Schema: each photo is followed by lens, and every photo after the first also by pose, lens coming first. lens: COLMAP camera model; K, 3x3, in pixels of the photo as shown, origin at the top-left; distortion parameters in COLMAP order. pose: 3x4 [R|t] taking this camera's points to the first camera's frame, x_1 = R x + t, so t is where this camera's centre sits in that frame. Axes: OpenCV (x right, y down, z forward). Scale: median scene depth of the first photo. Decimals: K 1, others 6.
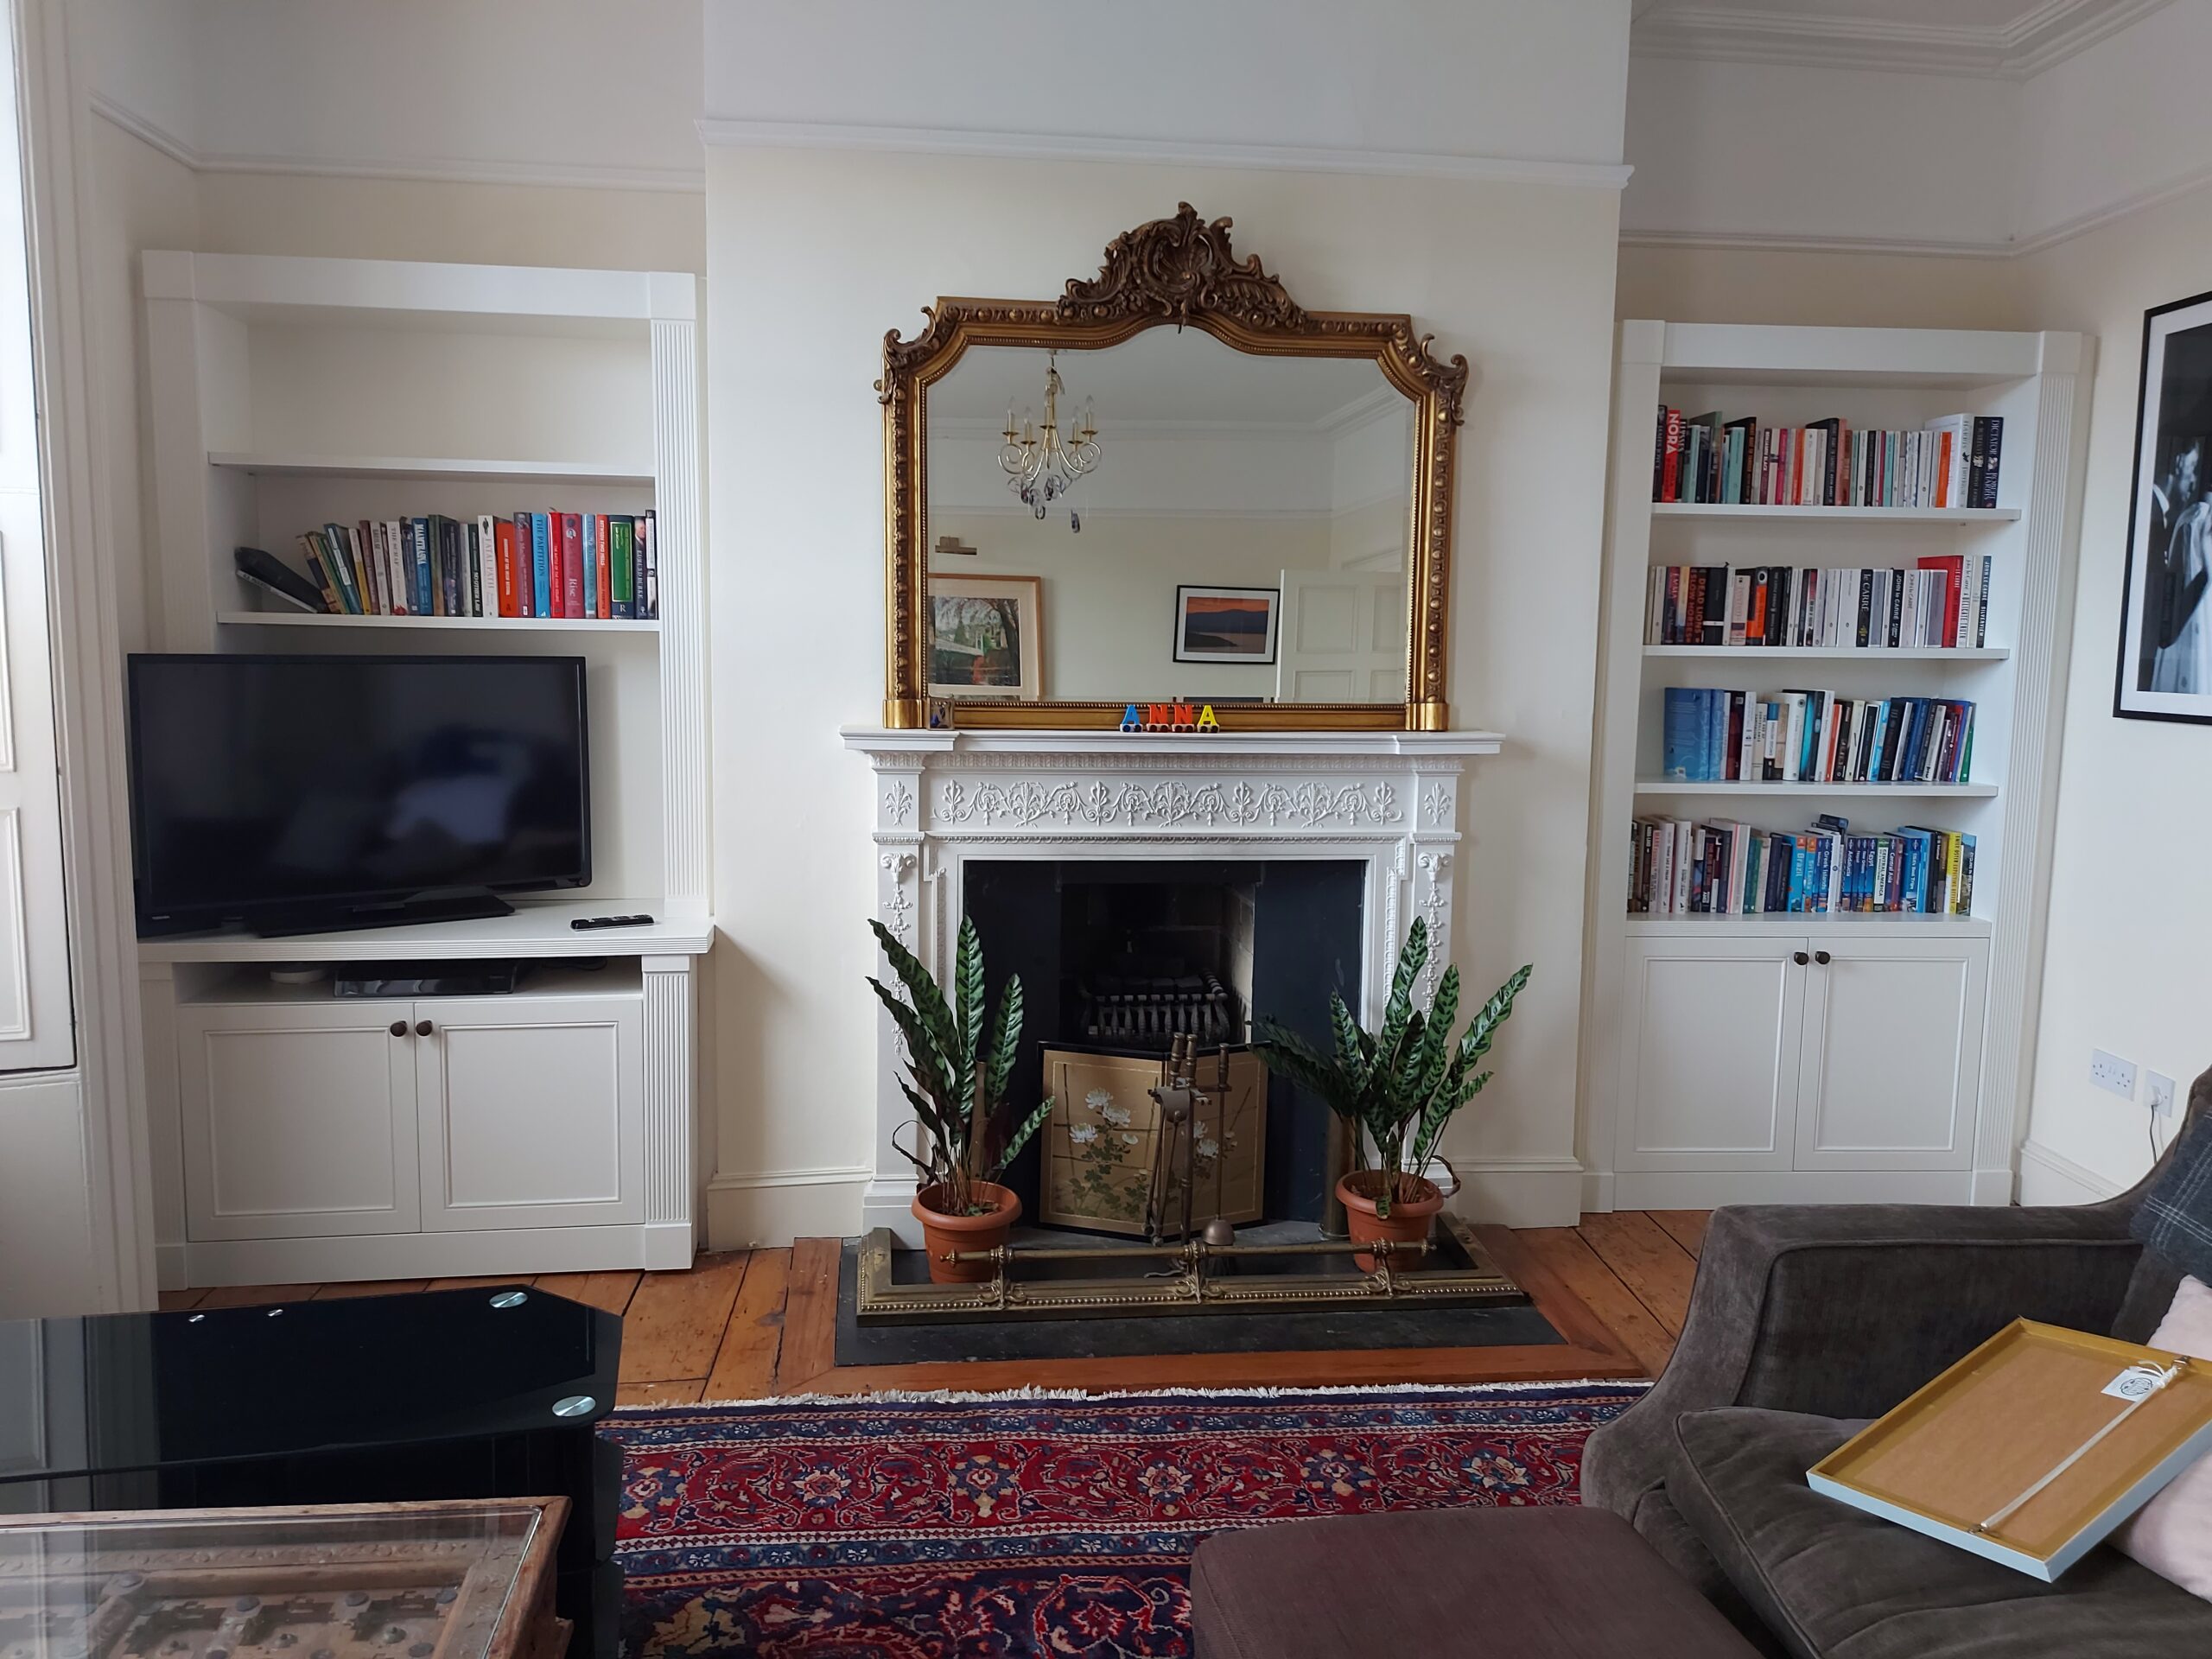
lens RADIAL K [[1526.9, 0, 1106.0], [0, 1526.9, 829.5], [0, 0, 1]] dist [0.122762, -0.159343]
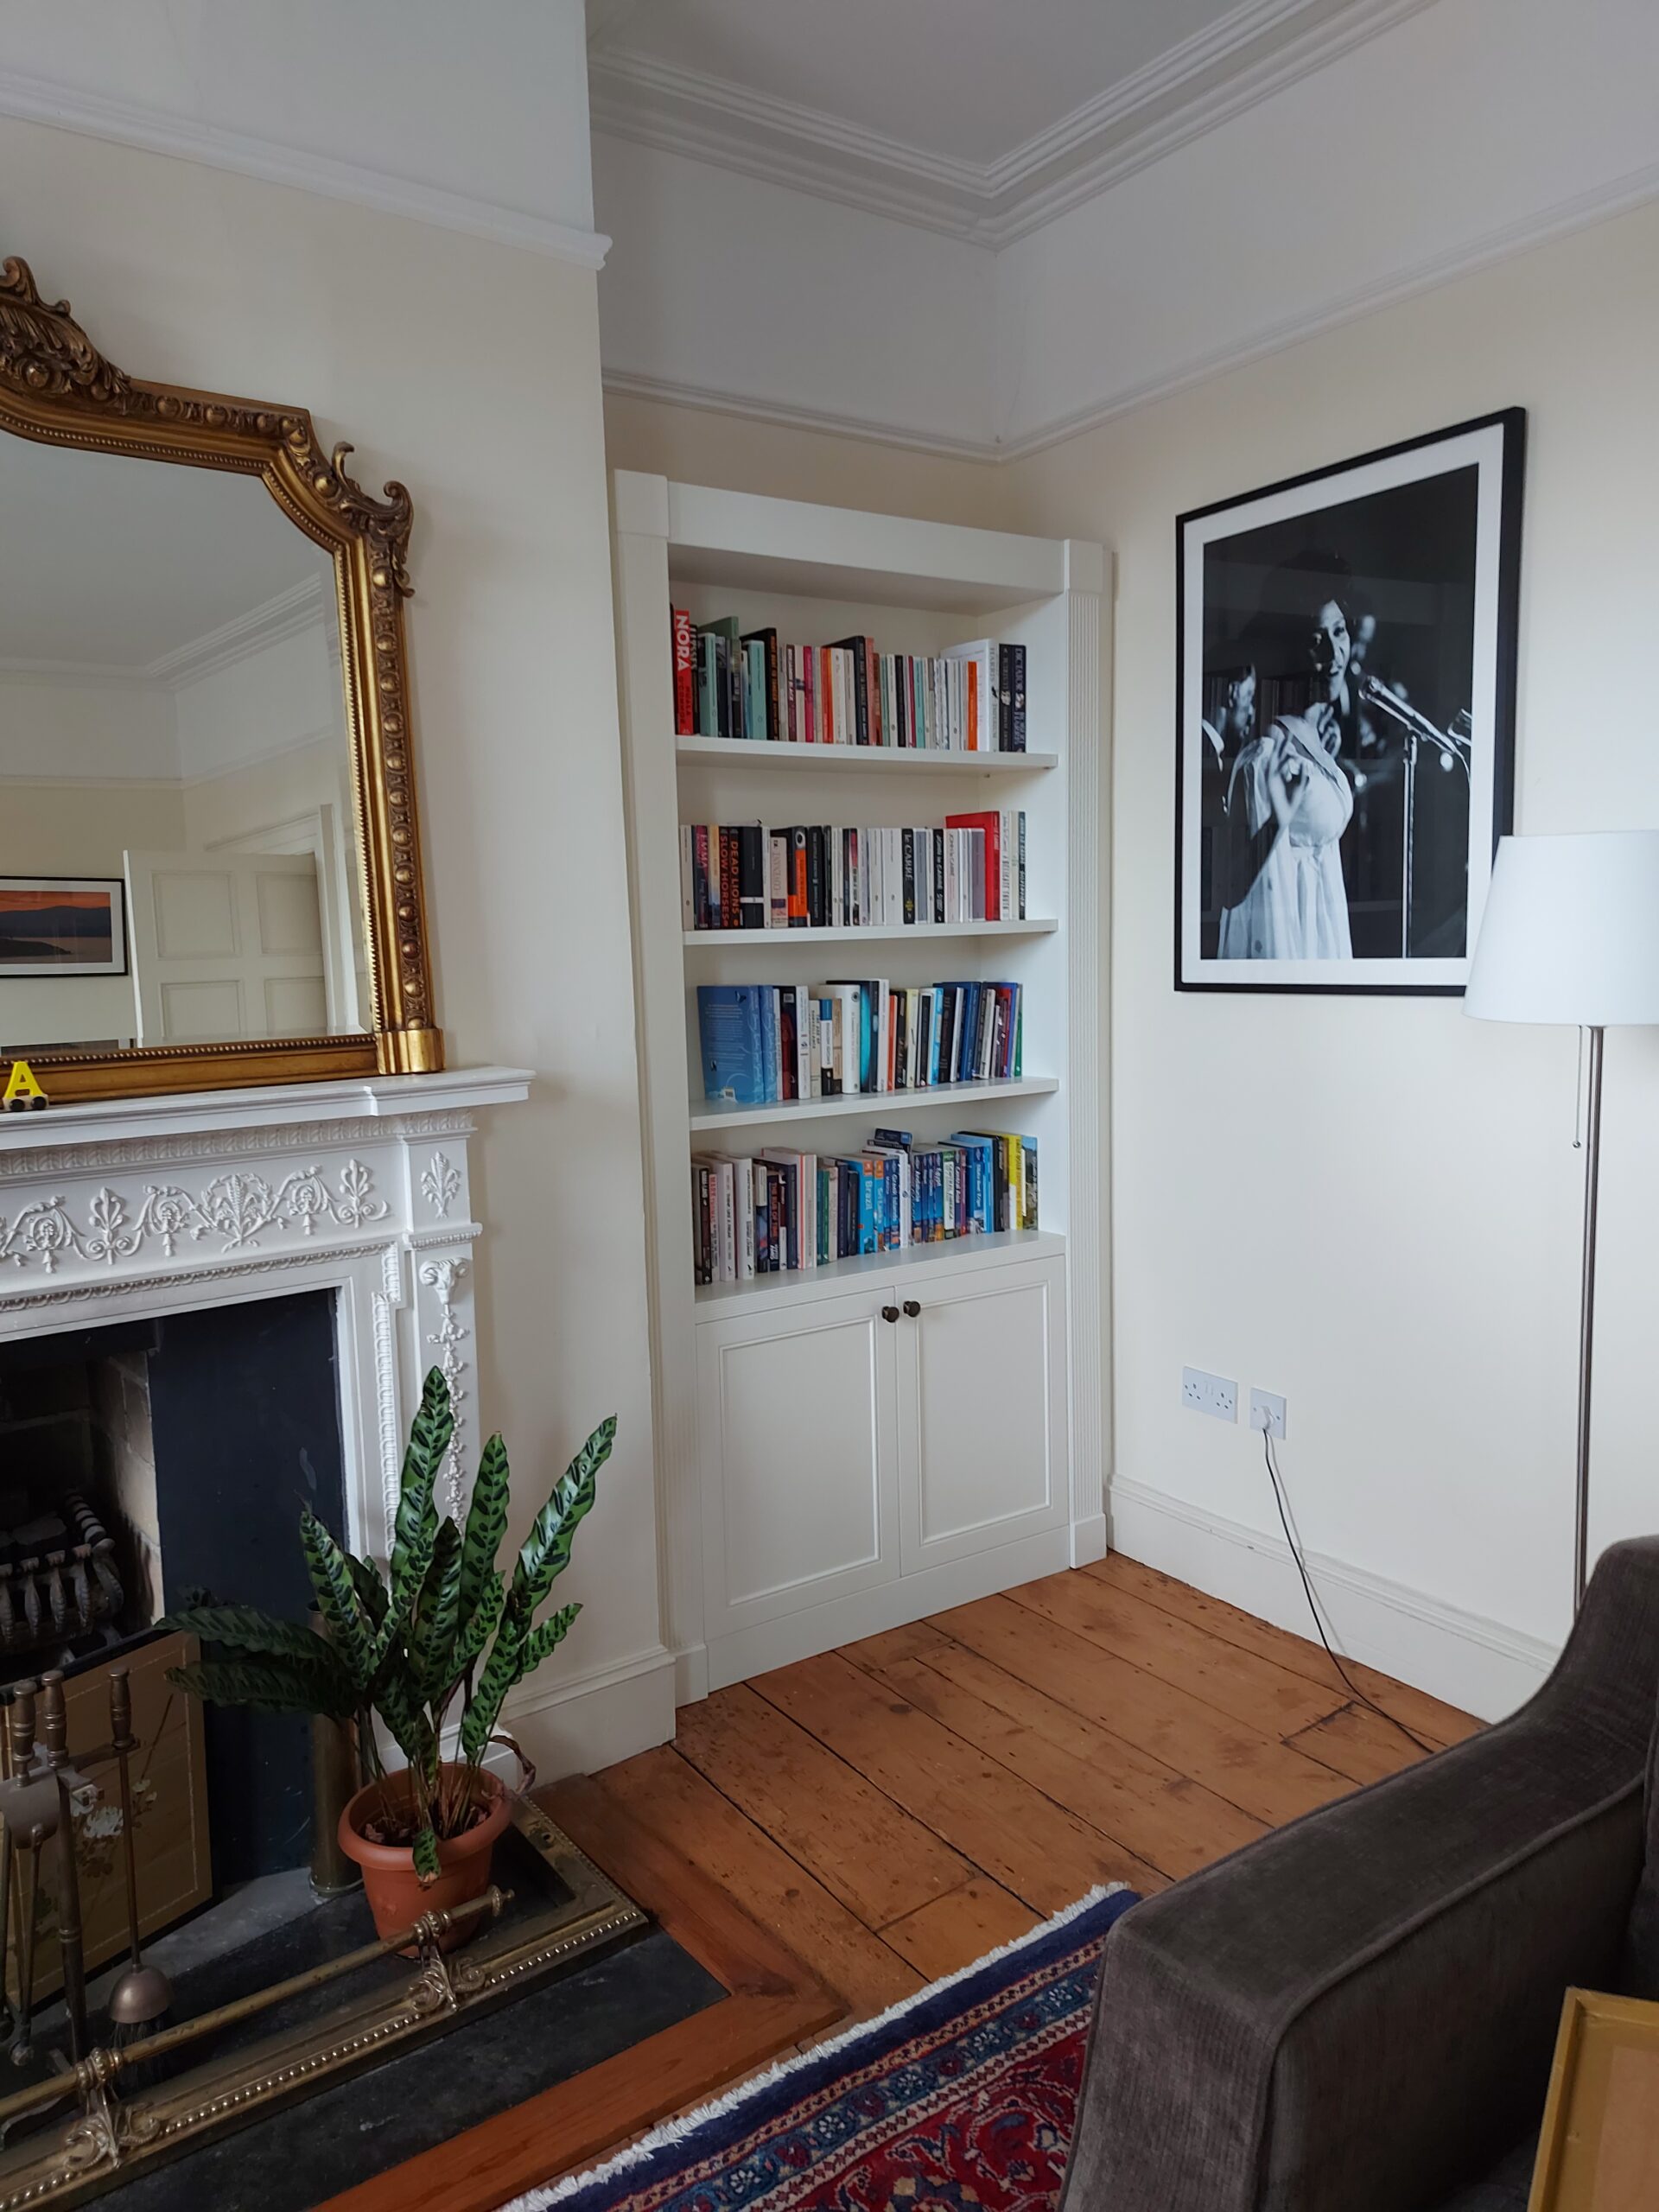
lens RADIAL K [[1526.9, 0, 780.3], [0, 1526.9, 1112.5], [0, 0, 1]] dist [0.122762, -0.159343]
pose [[0.872582, -0.098385, 0.478457, 0.032712], [0.103015, 0.994541, 0.016635, -0.040993], [-0.477482, 0.034773, 0.877953, 0.347275]]
